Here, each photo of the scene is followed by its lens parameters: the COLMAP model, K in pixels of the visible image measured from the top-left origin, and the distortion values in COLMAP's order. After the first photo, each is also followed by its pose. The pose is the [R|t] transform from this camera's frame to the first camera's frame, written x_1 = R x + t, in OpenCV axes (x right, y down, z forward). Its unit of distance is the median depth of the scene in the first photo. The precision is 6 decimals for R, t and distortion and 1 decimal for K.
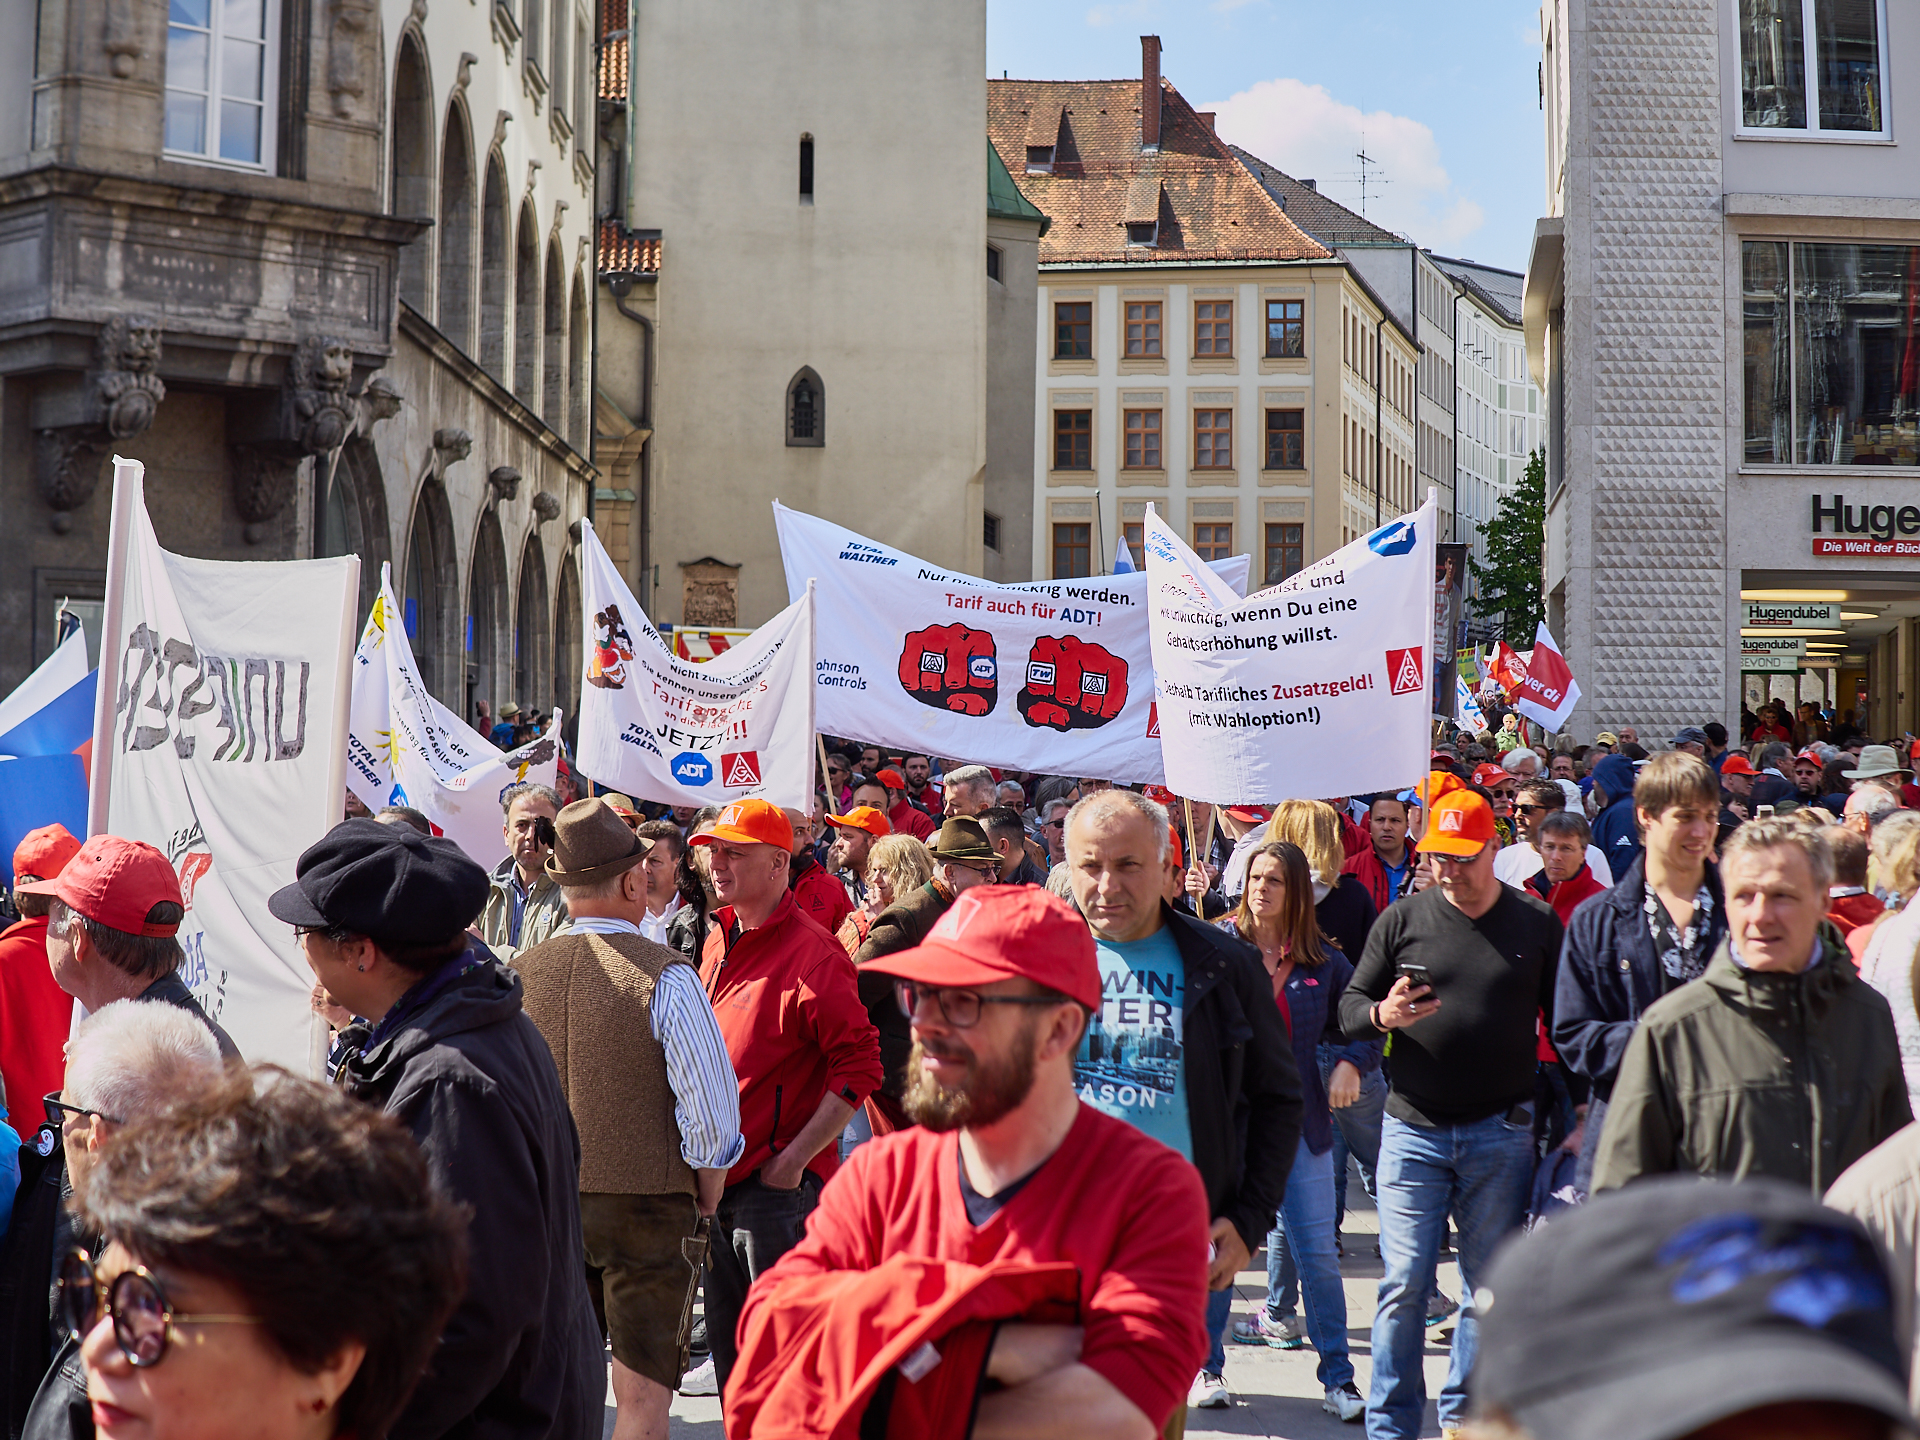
lens RADIAL K [[2906.4, 0, 958.5], [0, 2906.4, 739.9], [0, 0, 1]] dist [-0.223219, 0.000000]
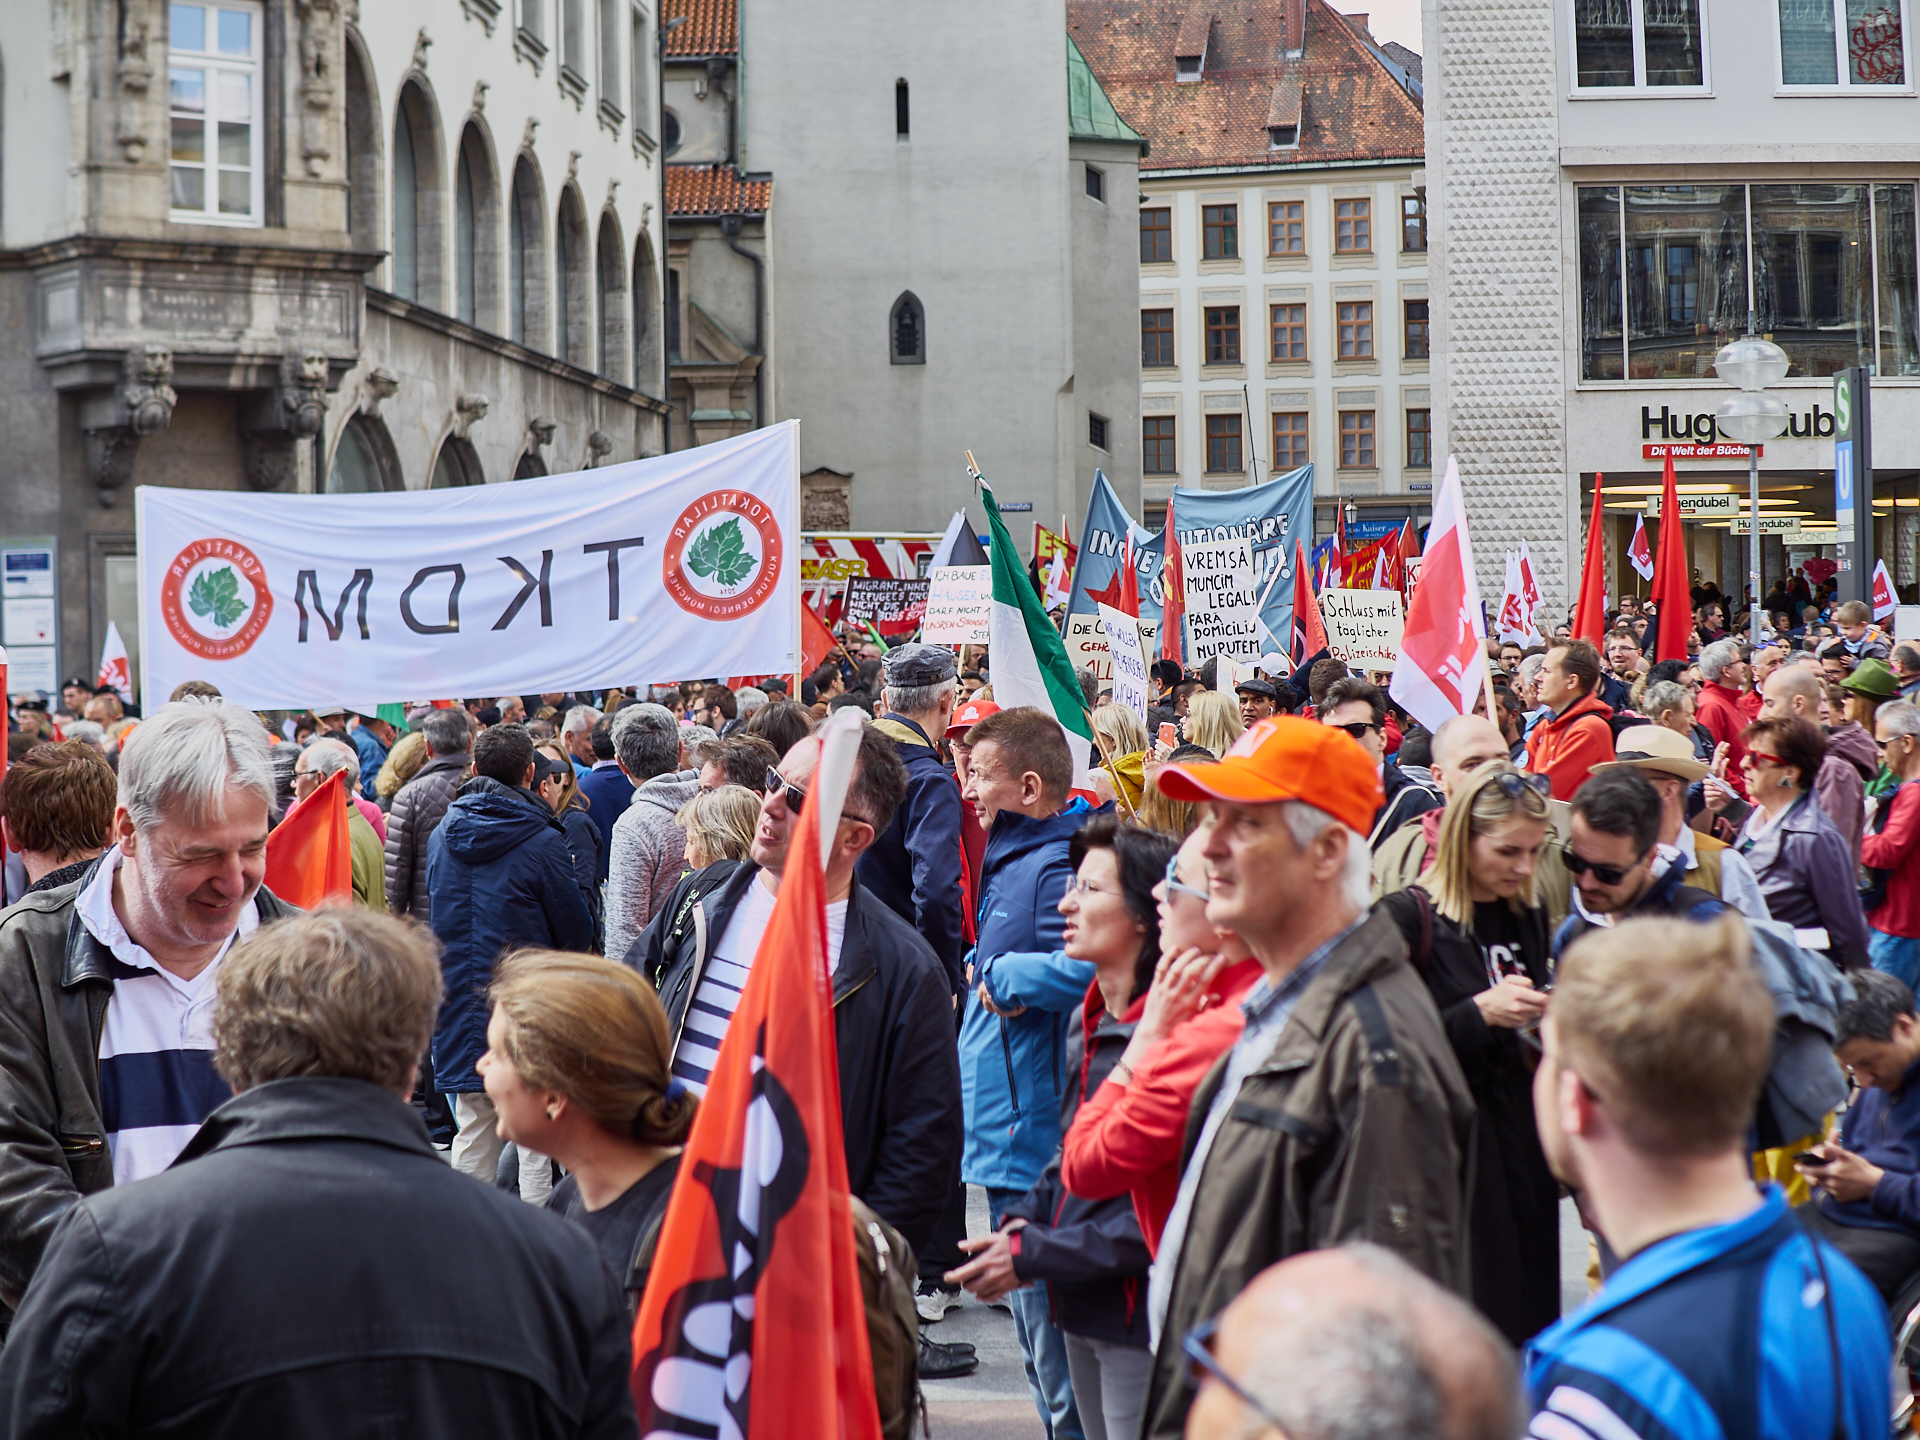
lens RADIAL K [[2906.4, 0, 953.1], [0, 2906.4, 721.5], [0, 0, 1]] dist [-0.223219, 0.000000]
pose [[0.994688, -0.022003, -0.100559, 0.136348], [0.025577, 0.999081, 0.034390, -0.005556], [0.099710, -0.036779, 0.994337, -0.186305]]
